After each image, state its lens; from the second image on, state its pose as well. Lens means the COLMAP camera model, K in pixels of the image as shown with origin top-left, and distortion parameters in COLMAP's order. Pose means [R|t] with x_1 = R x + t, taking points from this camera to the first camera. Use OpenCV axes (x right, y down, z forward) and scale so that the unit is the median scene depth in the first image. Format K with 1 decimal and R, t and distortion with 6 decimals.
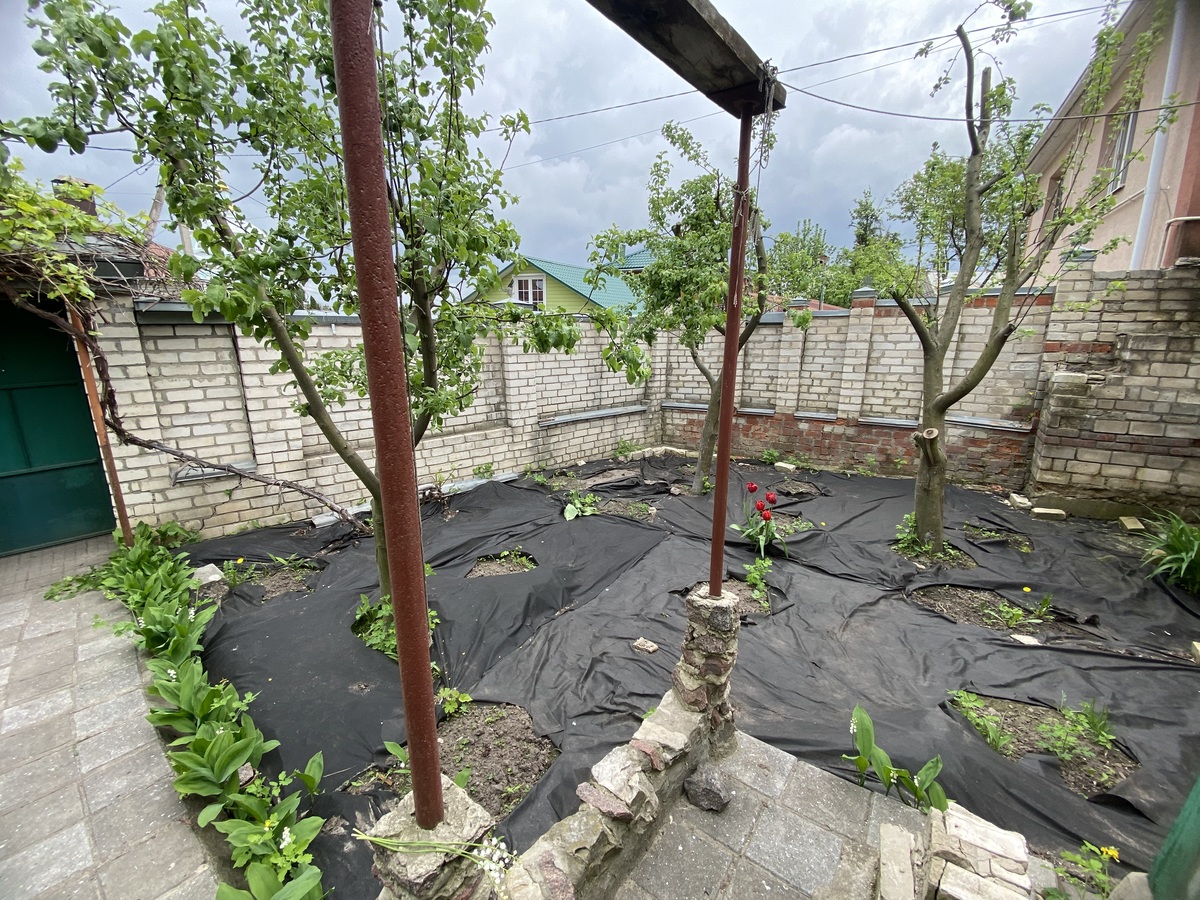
lens RADIAL K [[471.6, 0, 600.0], [0, 471.6, 450.0], [0, 0, 1]] dist [0.013655, -0.019040]
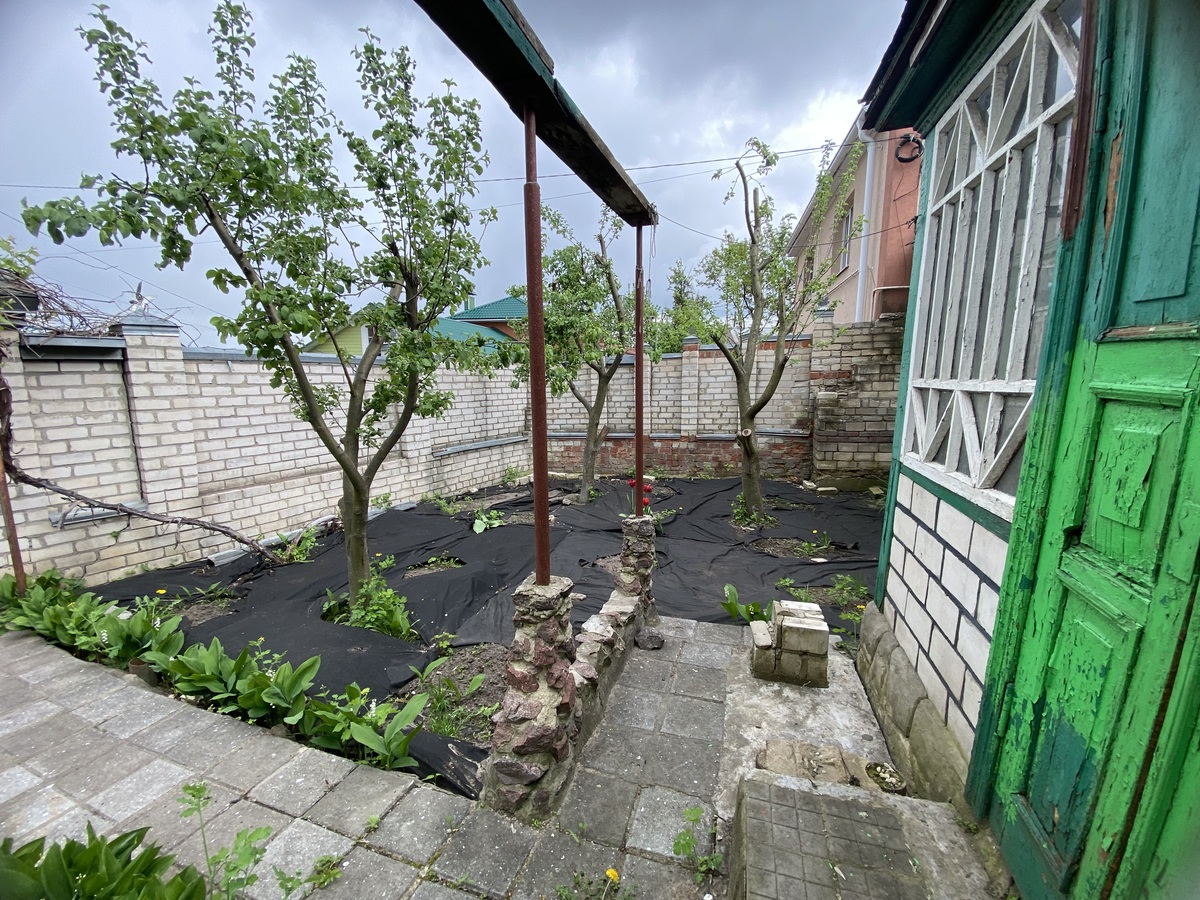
lens RADIAL K [[470.9, 0, 595.0], [0, 470.9, 453.3], [0, 0, 1]] dist [0.020697, -0.022202]
pose [[0.953411, -0.060585, 0.295529, -0.131015], [0.088379, 0.992739, -0.081605, 0.083365], [-0.288439, 0.103921, 0.951842, -0.173442]]
